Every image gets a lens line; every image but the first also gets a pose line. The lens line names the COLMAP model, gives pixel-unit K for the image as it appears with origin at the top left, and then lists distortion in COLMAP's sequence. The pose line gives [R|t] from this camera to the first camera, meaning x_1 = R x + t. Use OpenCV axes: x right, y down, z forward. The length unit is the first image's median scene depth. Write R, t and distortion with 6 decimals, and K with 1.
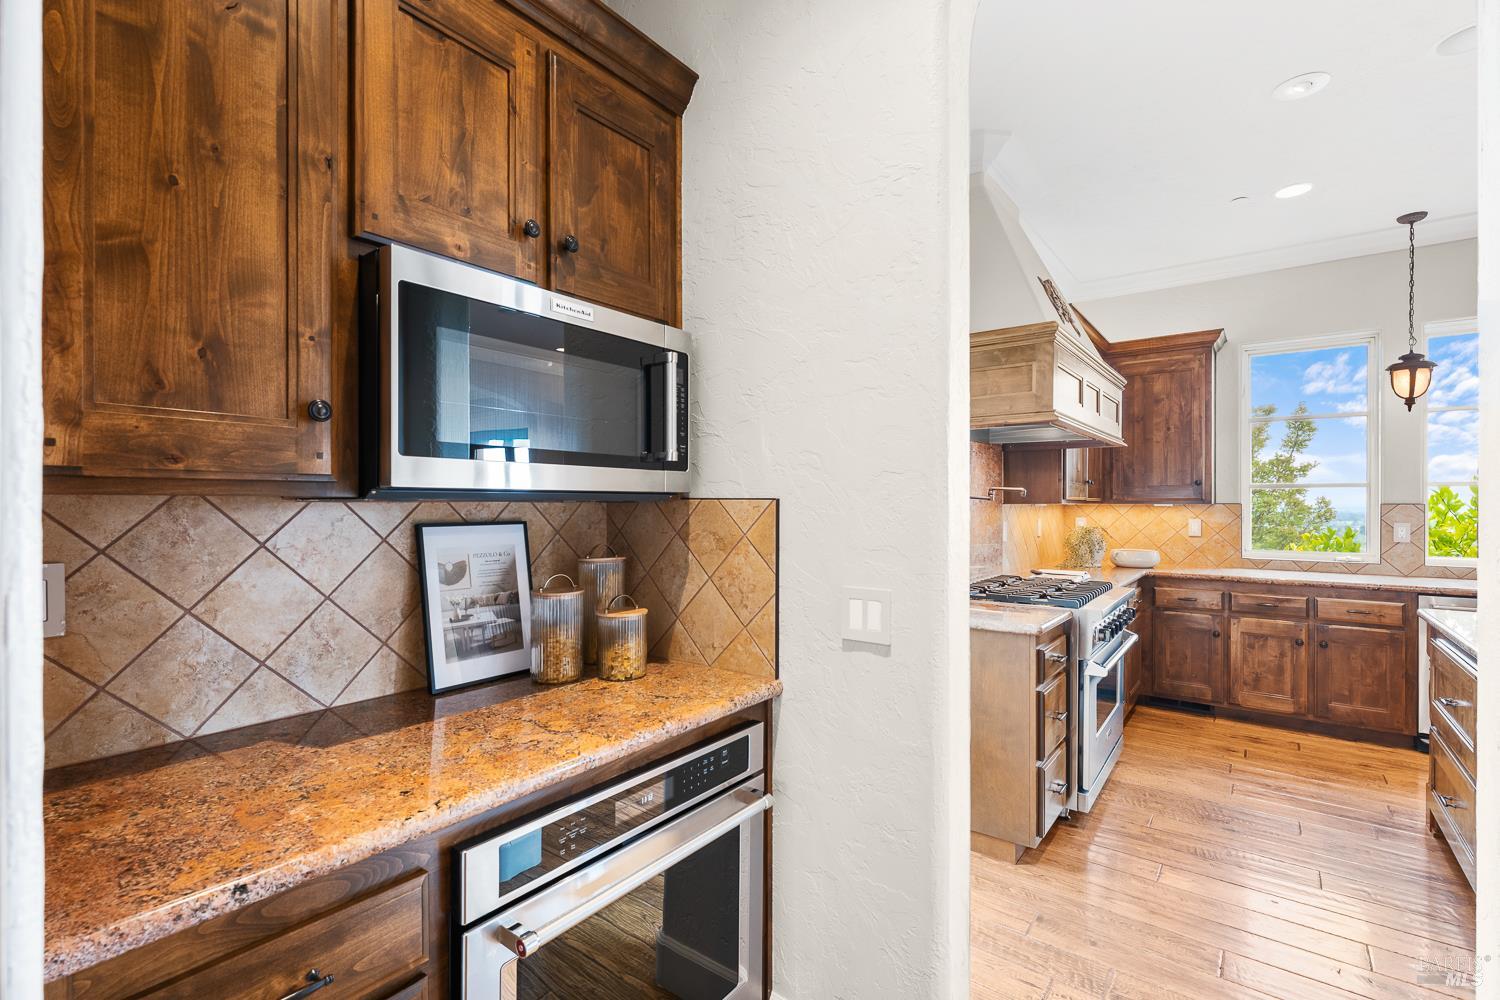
lens RADIAL K [[684.5, 0, 752.7], [0, 684.5, 499.4], [0, 0, 1]] dist [0.002295, 0.000188]
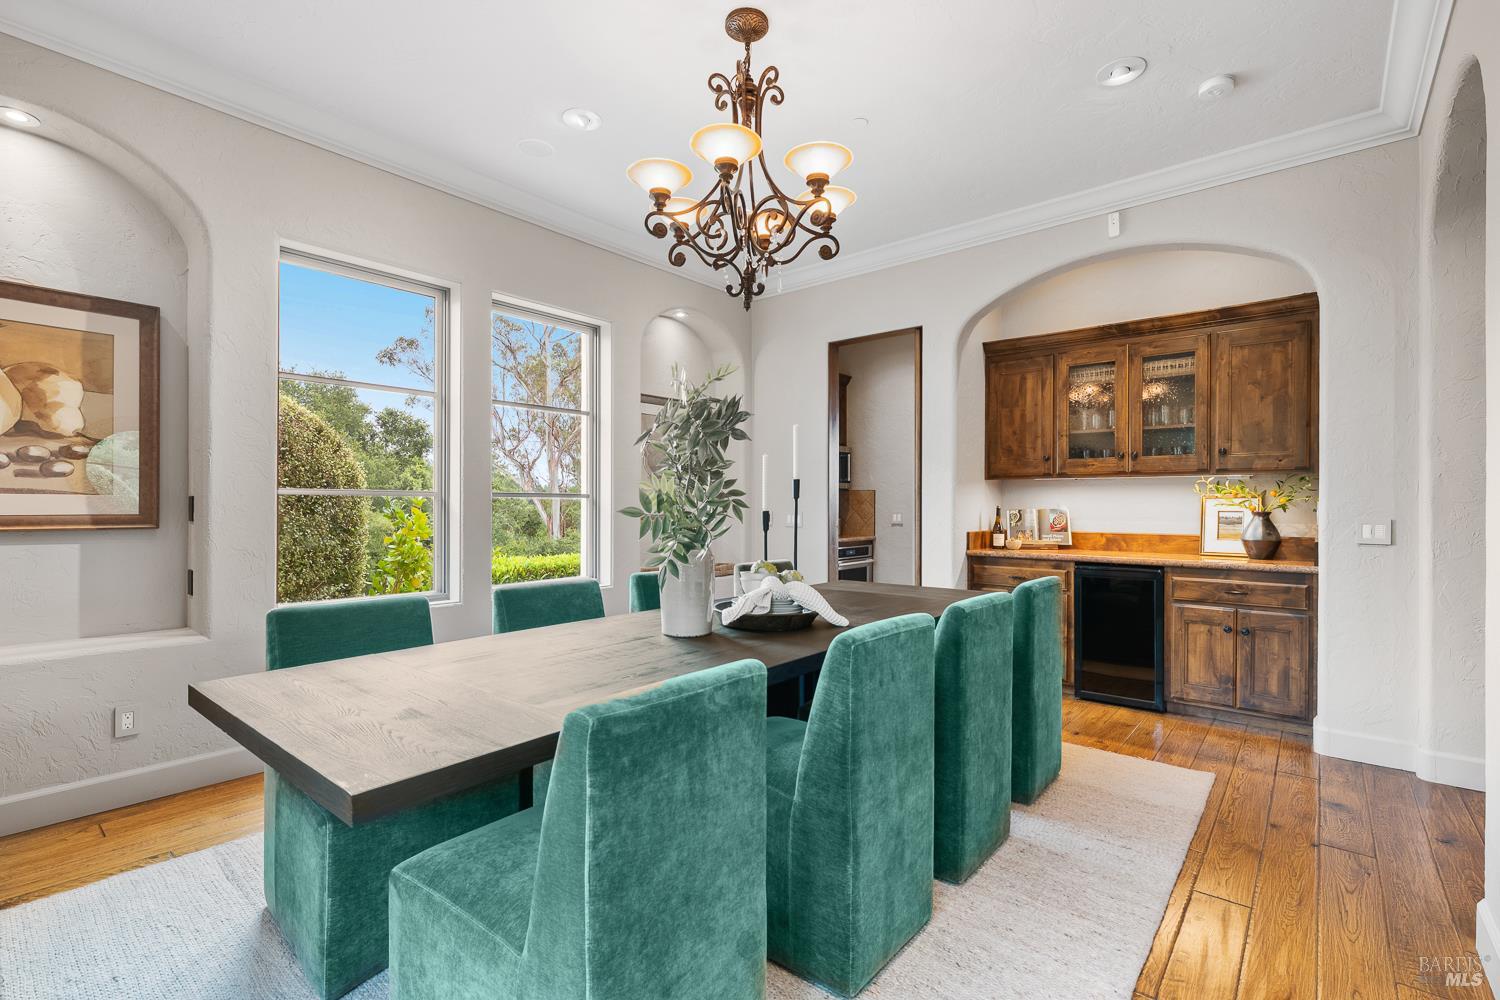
lens RADIAL K [[684.5, 0, 747.5], [0, 684.5, 503.2], [0, 0, 1]] dist [0.002295, 0.000188]
pose [[0.999122, 0.005718, -0.041497, -0.562968], [-0.005885, 0.999975, -0.003910, 0.096967], [0.041474, 0.004150, 0.999131, -3.150118]]
